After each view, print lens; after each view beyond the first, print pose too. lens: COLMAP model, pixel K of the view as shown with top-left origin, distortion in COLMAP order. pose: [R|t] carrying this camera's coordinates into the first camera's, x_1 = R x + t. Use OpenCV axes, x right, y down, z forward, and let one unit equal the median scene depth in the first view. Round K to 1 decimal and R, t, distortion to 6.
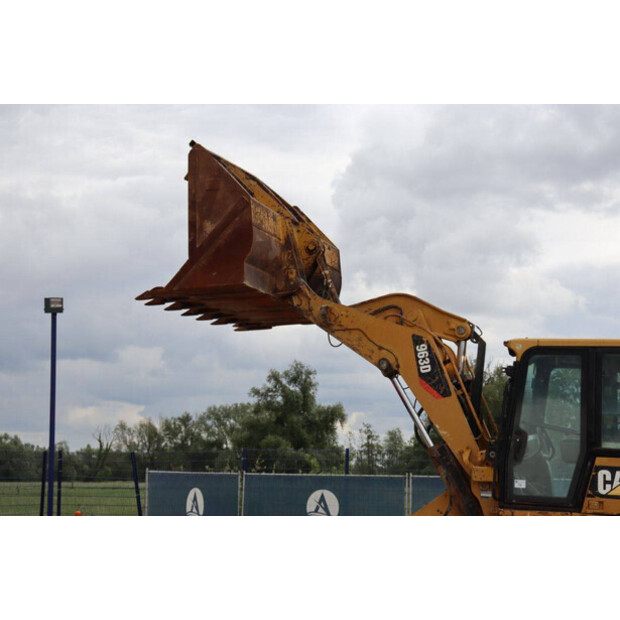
lens RADIAL K [[1170.1, 0, 320.6], [0, 1170.1, 306.8], [0, 0, 1]] dist [0.290557, 0.000000]
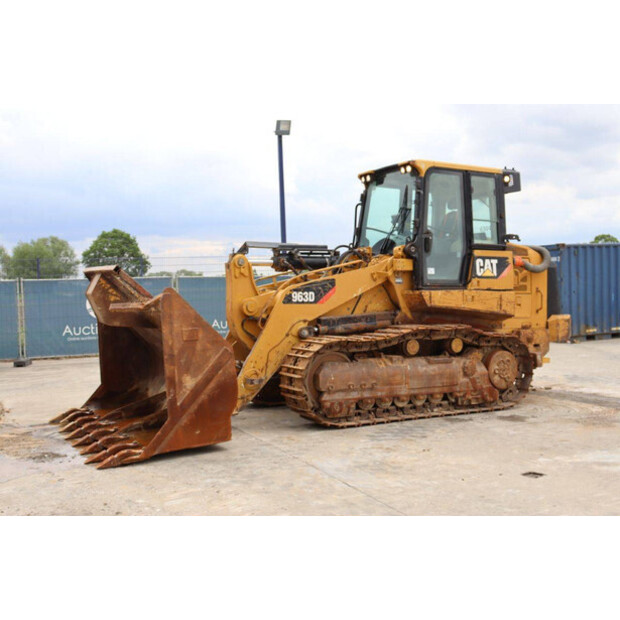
lens RADIAL K [[706.9, 0, 314.5], [0, 706.9, 310.7], [0, 0, 1]] dist [-0.017946, 0.000000]
pose [[0.666033, -0.060300, 0.743481, -0.463947], [-0.075568, 0.986144, 0.147678, 0.080832], [-0.742084, -0.154541, 0.652248, 0.540612]]
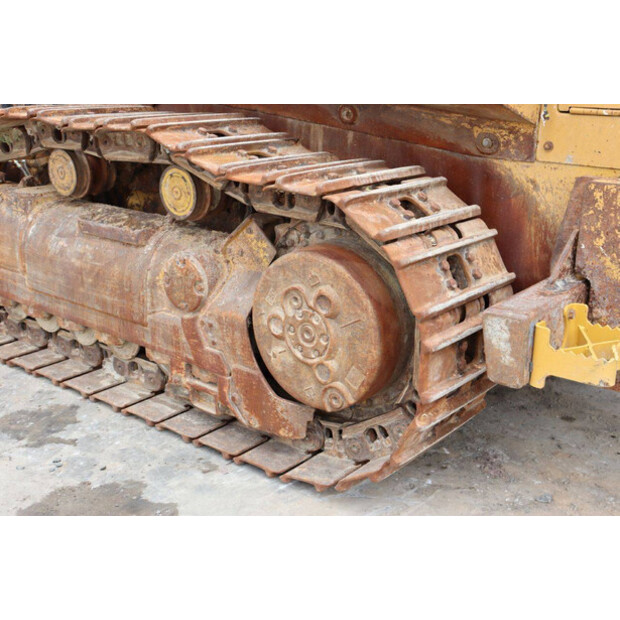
lens RADIAL K [[813.8, 0, 306.0], [0, 813.8, 305.9], [0, 0, 1]] dist [0.045229, 0.000000]
pose [[0.937286, 0.065999, -0.342256, 0.282027], [0.085050, 0.908927, 0.408190, 0.148079], [0.338025, -0.411700, 0.846311, 0.698130]]
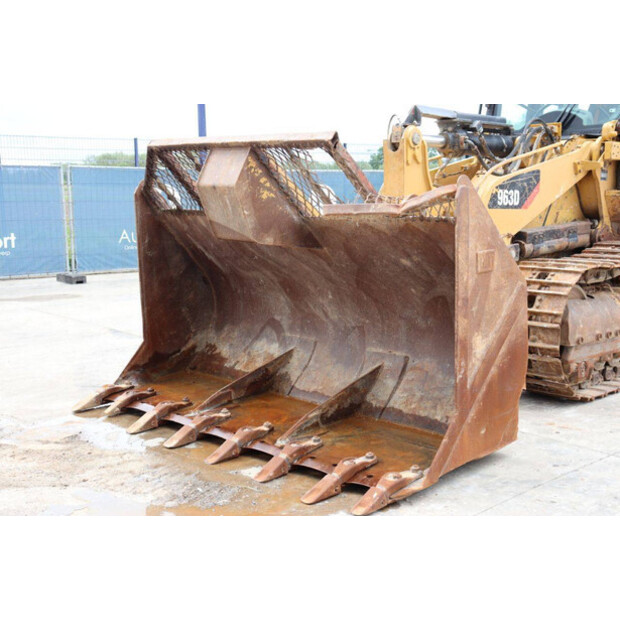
lens RADIAL K [[813.8, 0, 318.5], [0, 813.8, 312.8], [0, 0, 1]] dist [0.045229, 0.000000]
pose [[0.432971, -0.157333, 0.887571, -0.468352], [-0.121059, 0.965581, 0.230215, 0.135967], [-0.893242, -0.207125, 0.399021, 0.883523]]
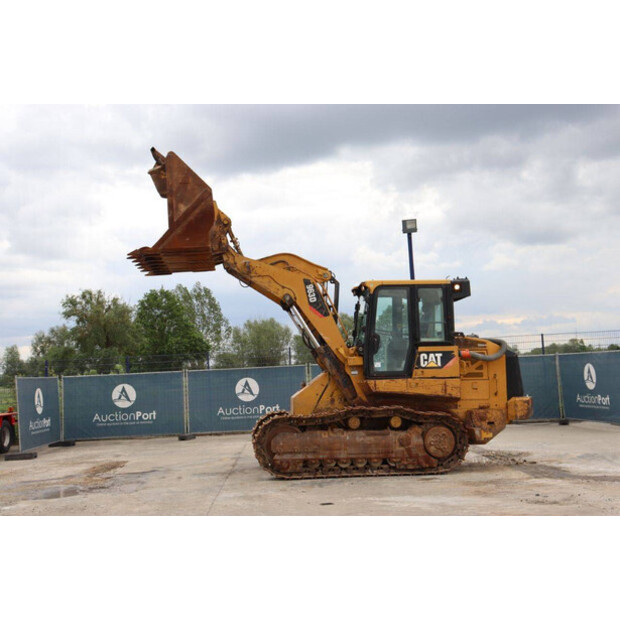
lens RADIAL K [[813.8, 0, 318.9], [0, 813.8, 317.2], [0, 0, 1]] dist [0.045229, 0.000000]
pose [[0.903819, -0.031426, 0.426759, -0.381558], [-0.001225, 0.997106, 0.076020, -0.008661], [-0.427912, -0.069232, 0.901165, -0.020221]]
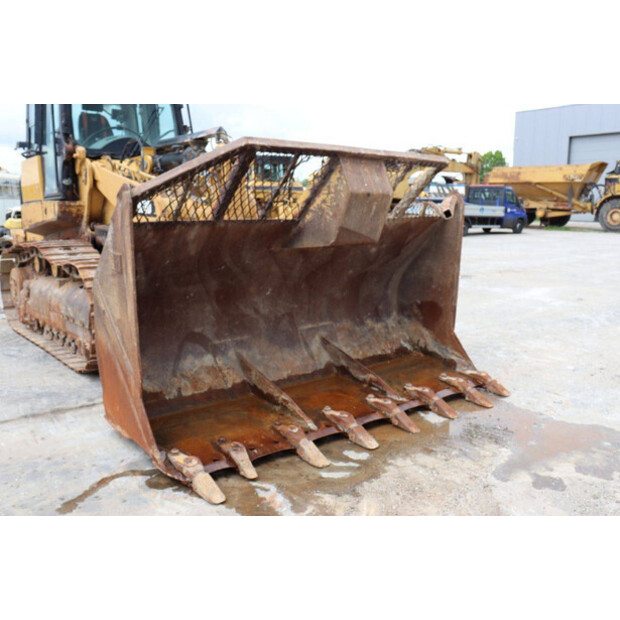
lens RADIAL K [[580.0, 0, 316.0], [0, 580.0, 309.6], [0, 0, 1]] dist [-0.087173, 0.000000]
pose [[-0.852499, -0.120906, 0.508554, -0.273124], [-0.099617, 0.992630, 0.069003, 0.212691], [-0.513149, 0.008164, -0.858261, 1.352200]]
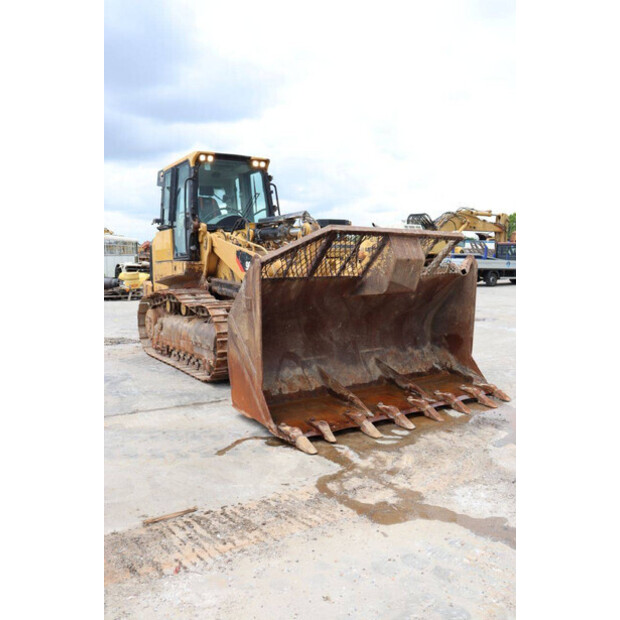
lens RADIAL K [[515.9, 0, 319.6], [0, 515.9, 318.8], [0, 0, 1]] dist [-0.140729, -0.011969]
pose [[-0.803983, -0.092769, 0.587371, -0.320058], [-0.103315, 0.994525, 0.015658, 0.218198], [-0.585608, -0.048096, -0.809166, 1.442731]]
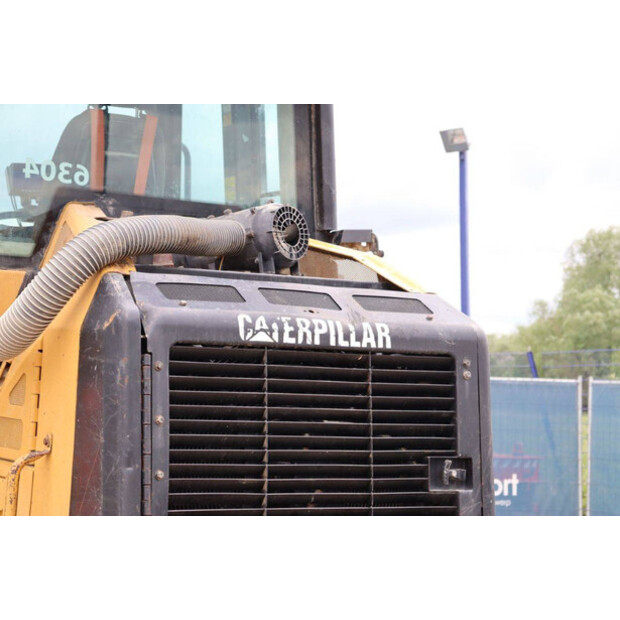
lens RADIAL K [[1453.0, 0, 315.3], [0, 1453.0, 311.8], [0, 0, 1]] dist [0.316807, 0.000000]
pose [[0.760950, -0.035349, -0.647847, 0.576117], [0.084564, 0.995401, 0.045015, 0.118173], [0.643276, -0.089038, 0.760440, 0.677392]]
